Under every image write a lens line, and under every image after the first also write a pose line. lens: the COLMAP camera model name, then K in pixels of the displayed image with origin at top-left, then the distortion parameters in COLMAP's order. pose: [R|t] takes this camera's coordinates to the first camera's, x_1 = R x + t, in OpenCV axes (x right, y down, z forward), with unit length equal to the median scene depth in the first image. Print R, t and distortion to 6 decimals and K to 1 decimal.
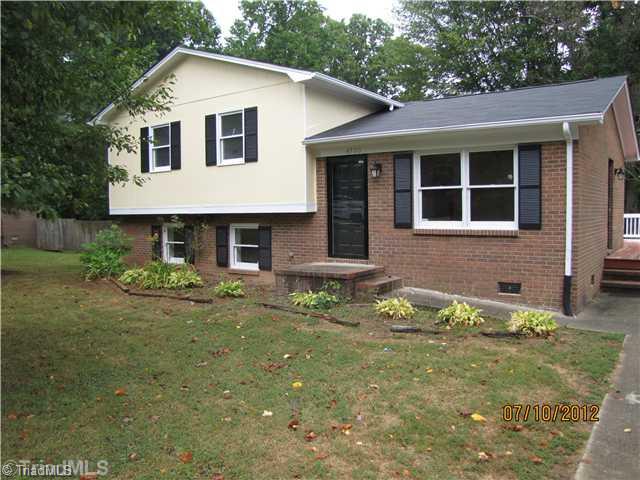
lens RADIAL K [[538.8, 0, 321.3], [0, 538.8, 238.6], [0, 0, 1]] dist [-0.188850, 0.176075]
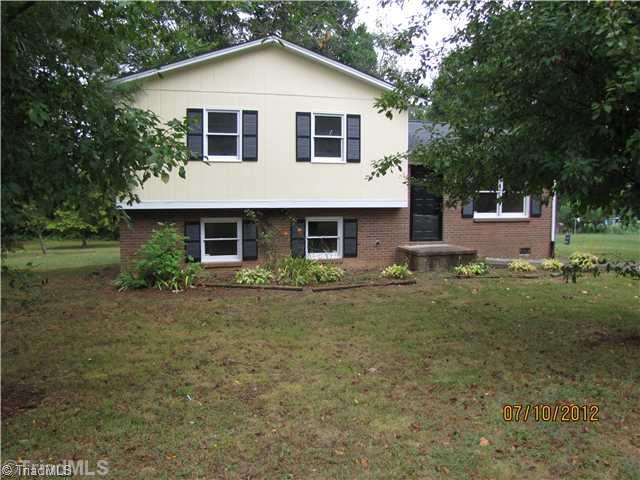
lens RADIAL K [[538.8, 0, 321.3], [0, 538.8, 238.6], [0, 0, 1]] dist [-0.188850, 0.176075]
pose [[0.600146, -0.051322, 0.798243, -1.046649], [0.034842, 0.998670, 0.038013, -0.026824], [-0.799132, 0.004999, 0.601135, 0.356760]]
